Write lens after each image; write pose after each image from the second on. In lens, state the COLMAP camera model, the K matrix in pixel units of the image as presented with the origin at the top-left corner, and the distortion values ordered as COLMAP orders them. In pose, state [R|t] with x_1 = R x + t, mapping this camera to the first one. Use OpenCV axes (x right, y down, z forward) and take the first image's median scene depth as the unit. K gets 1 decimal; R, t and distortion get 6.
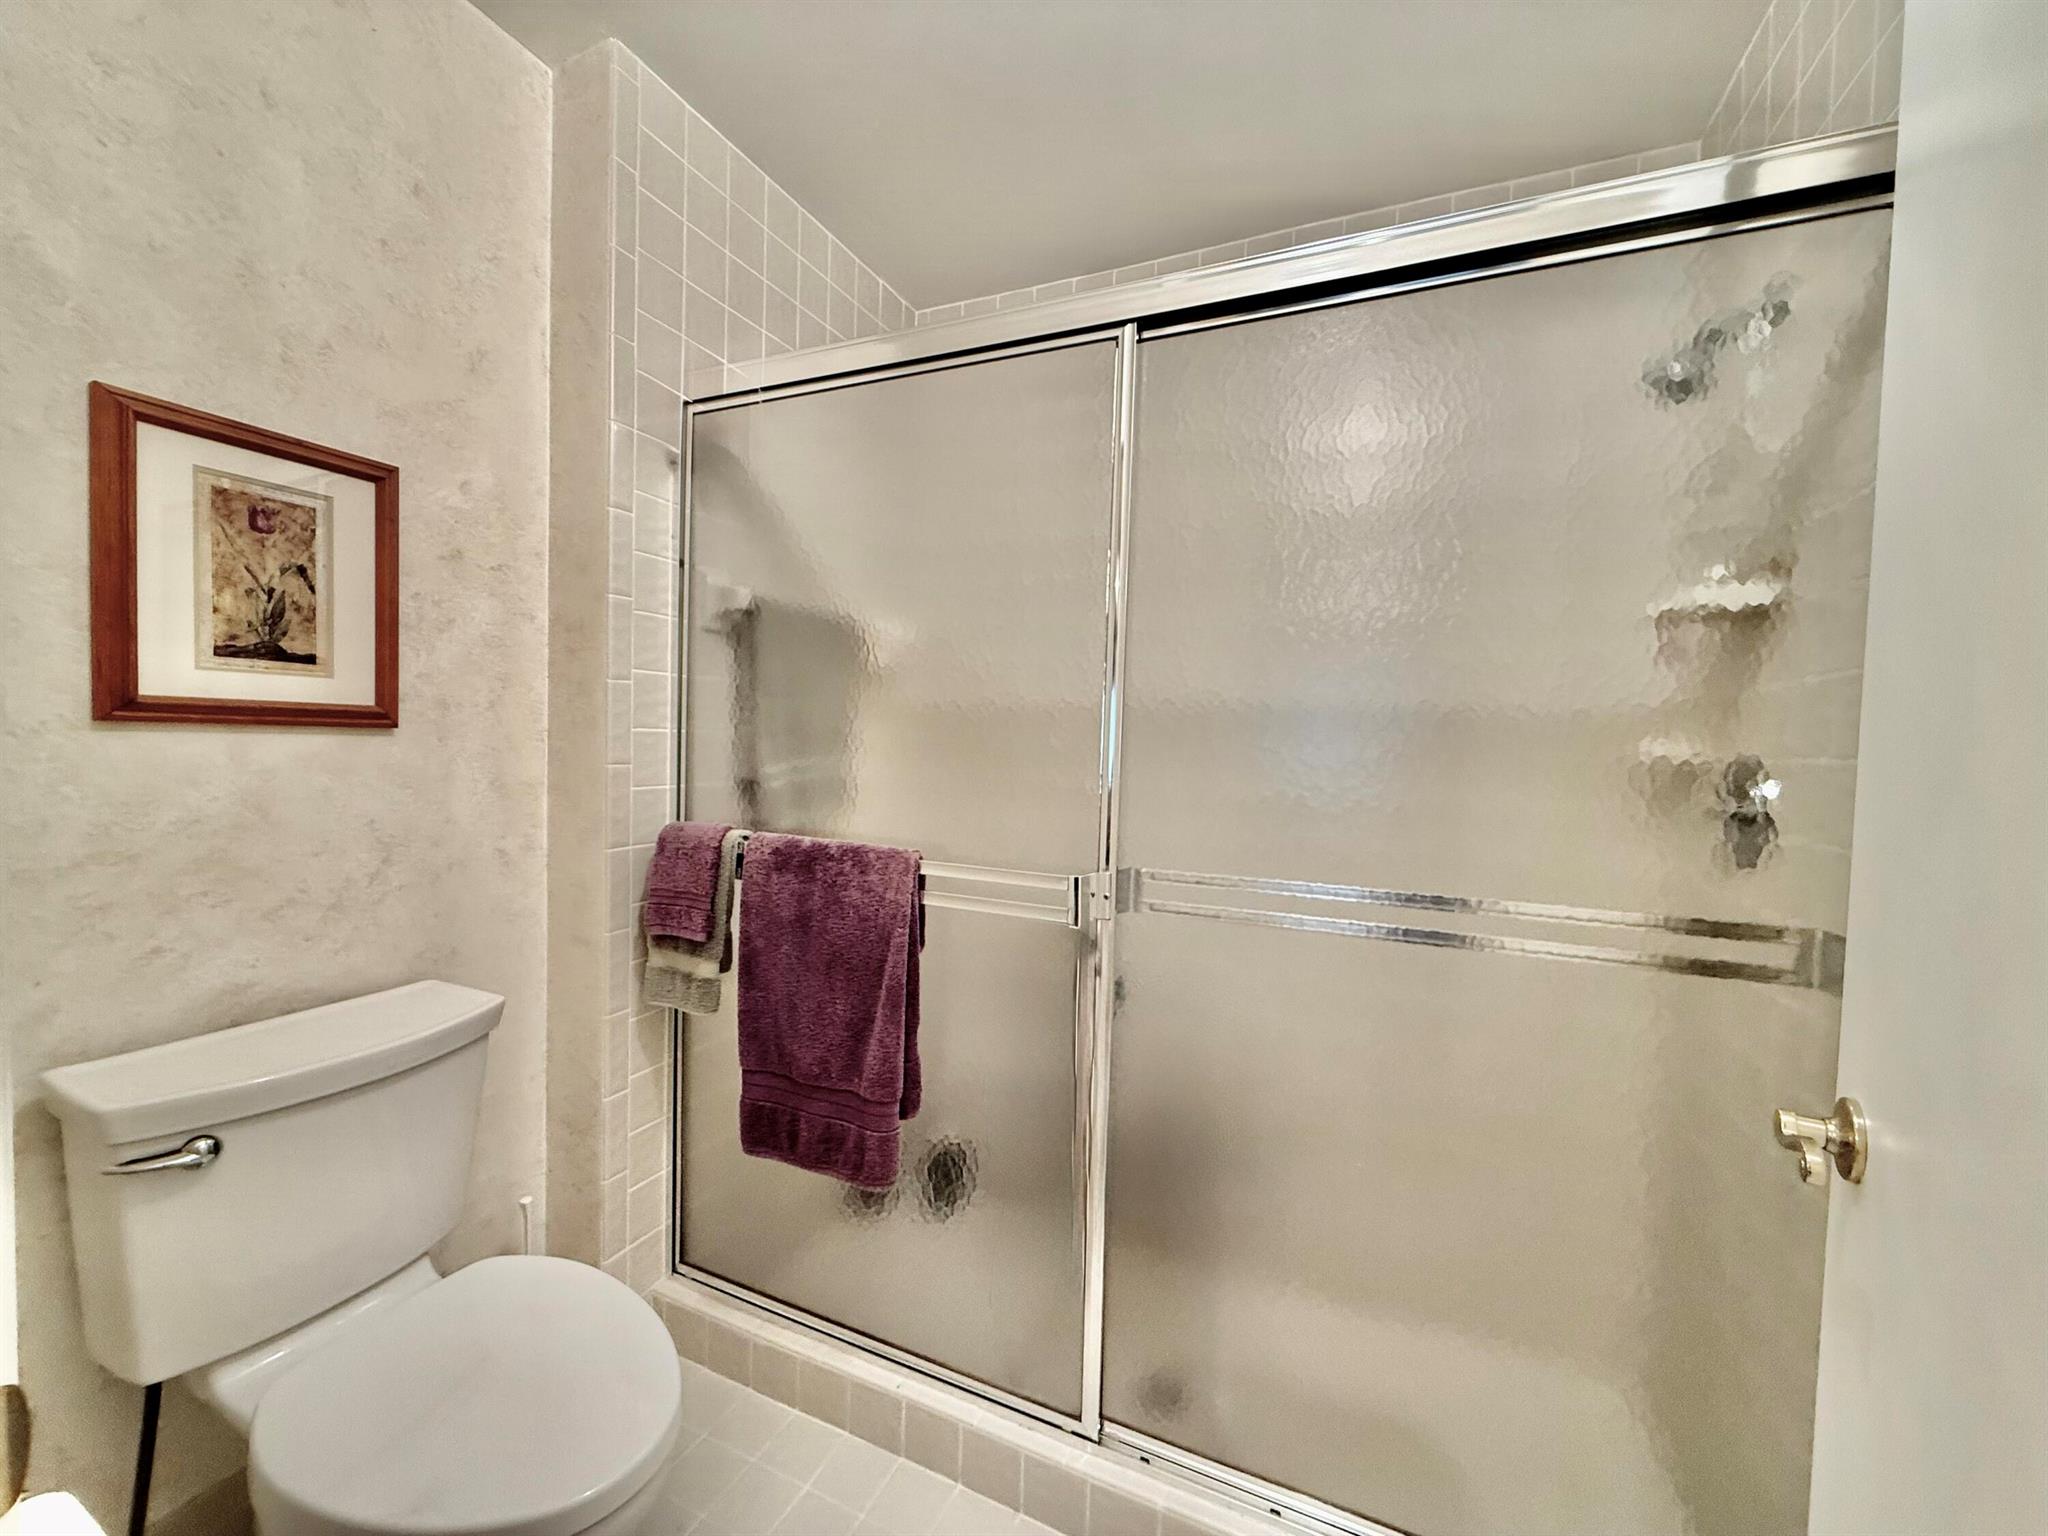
lens RADIAL K [[811.7, 0, 1020.7], [0, 811.7, 771.7], [0, 0, 1]] dist [-0.002184, 0.000343]
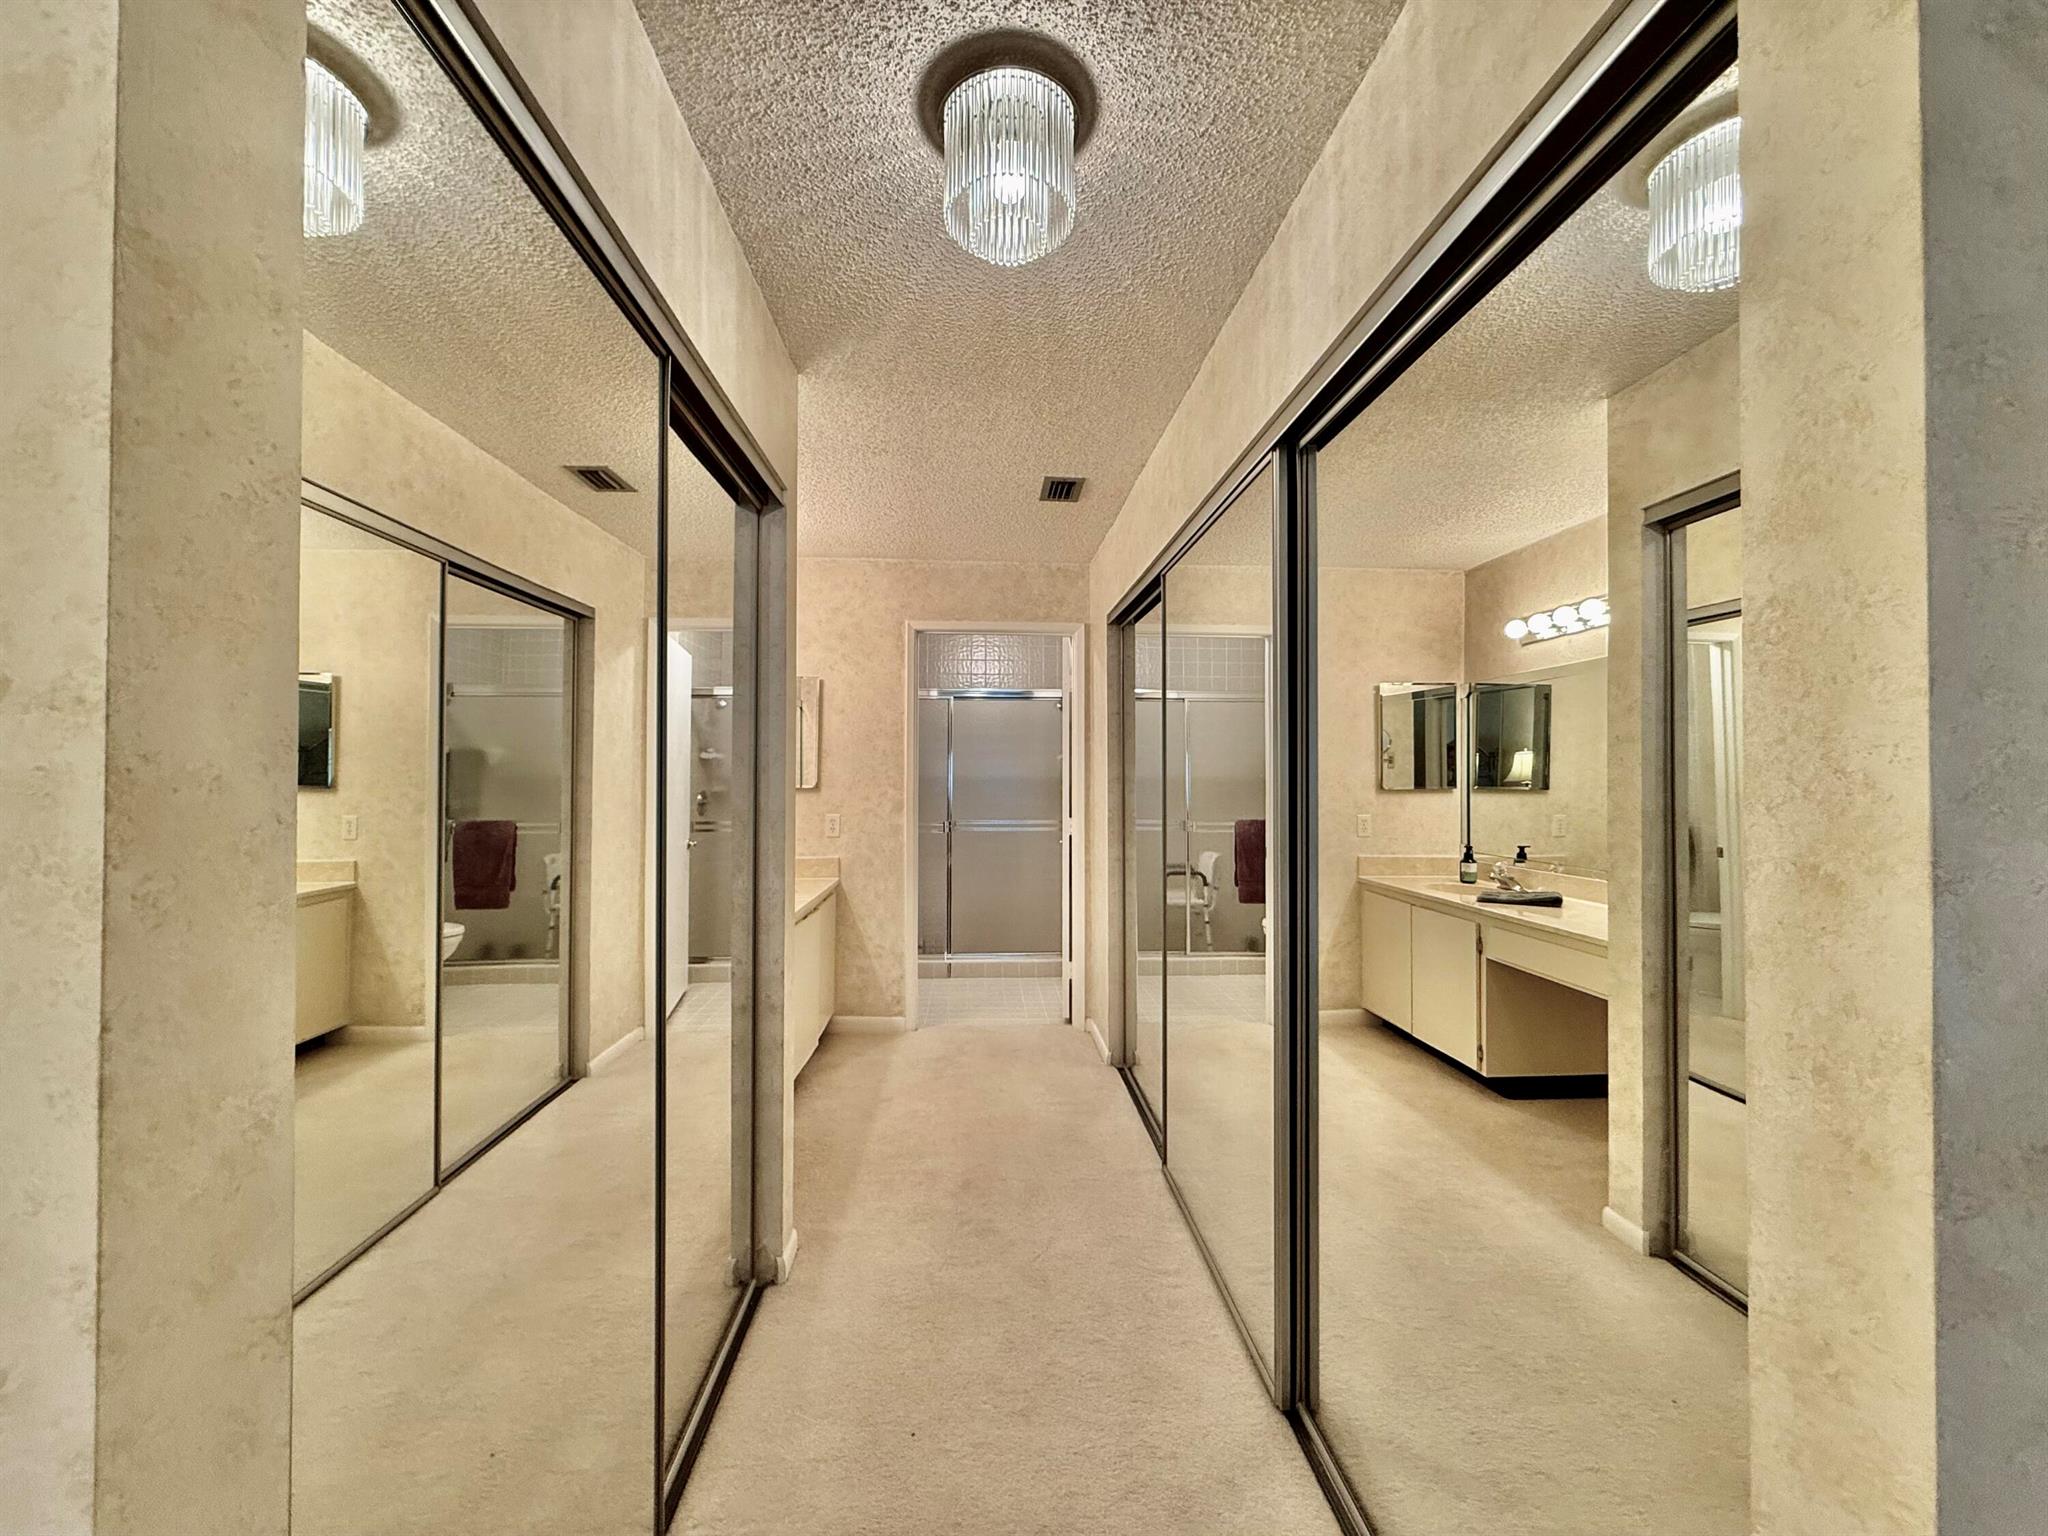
lens RADIAL K [[811.7, 0, 1024.5], [0, 811.7, 768.5], [0, 0, 1]] dist [-0.002184, 0.000343]
pose [[0.888672, -0.013588, 0.458343, 0.246938], [0.036828, 0.998447, -0.041806, 0.097625], [-0.457063, 0.054032, 0.887792, -3.352042]]
